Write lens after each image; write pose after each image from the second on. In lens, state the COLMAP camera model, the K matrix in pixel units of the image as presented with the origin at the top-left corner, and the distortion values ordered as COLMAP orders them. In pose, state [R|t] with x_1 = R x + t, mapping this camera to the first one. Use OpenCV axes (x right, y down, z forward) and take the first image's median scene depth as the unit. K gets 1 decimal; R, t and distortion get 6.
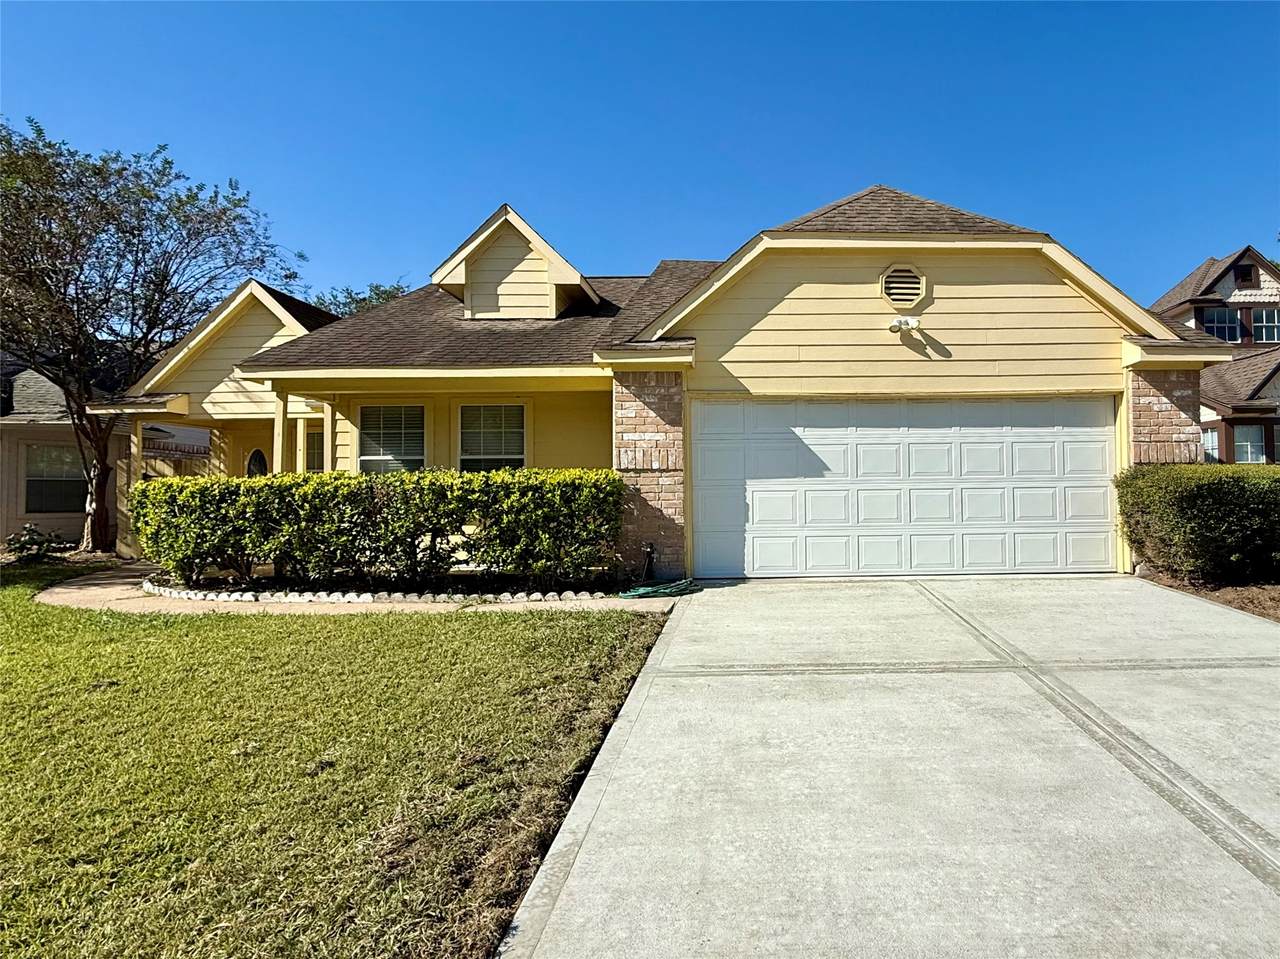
lens RADIAL K [[657.0, 0, 640.0], [0, 657.0, 479.5], [0, 0, 1]] dist [-0.000911, -0.000165]
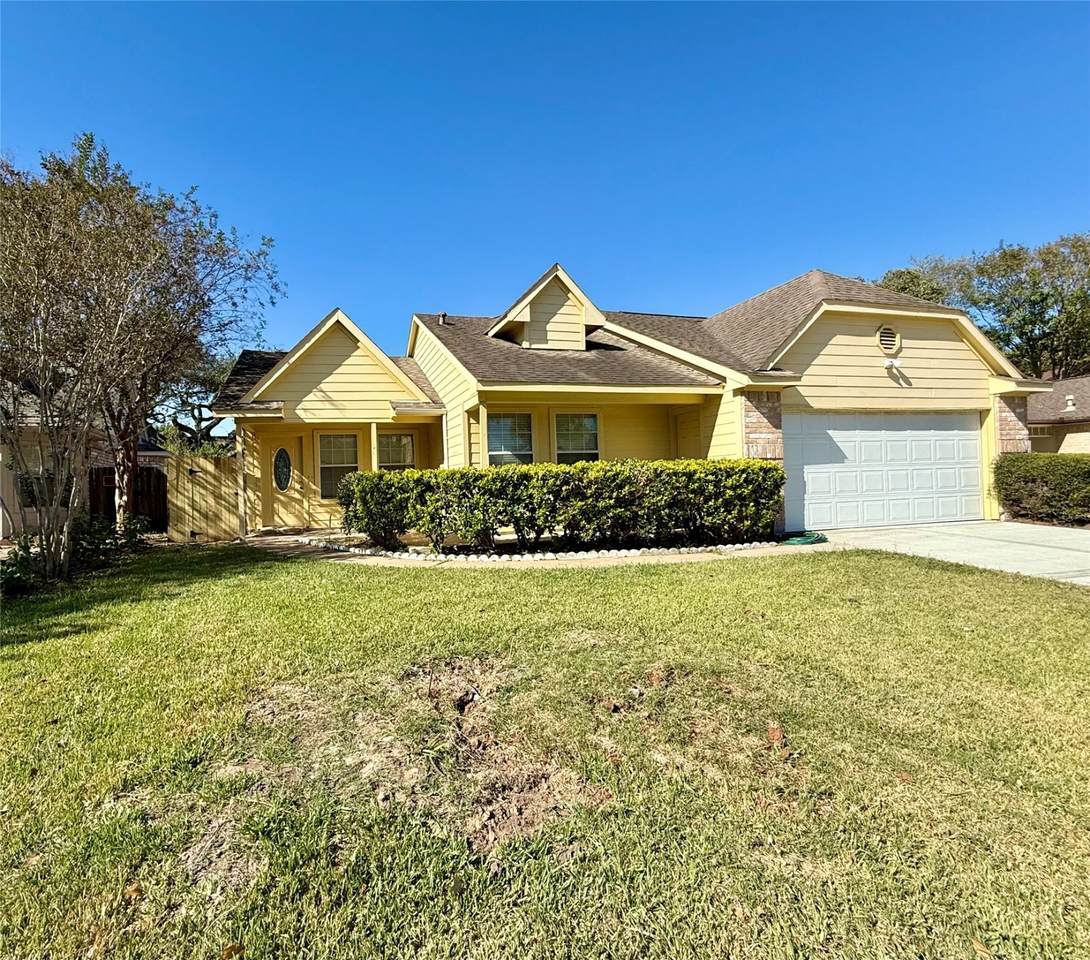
lens RADIAL K [[491.9, 0, 545.0], [0, 491.9, 480.0], [0, 0, 1]] dist [-0.000175, -0.000073]
pose [[0.978618, -0.017328, 0.204953, -0.615585], [0.013860, 0.999736, 0.018345, 0.005054], [-0.205216, -0.015112, 0.978600, 0.024858]]
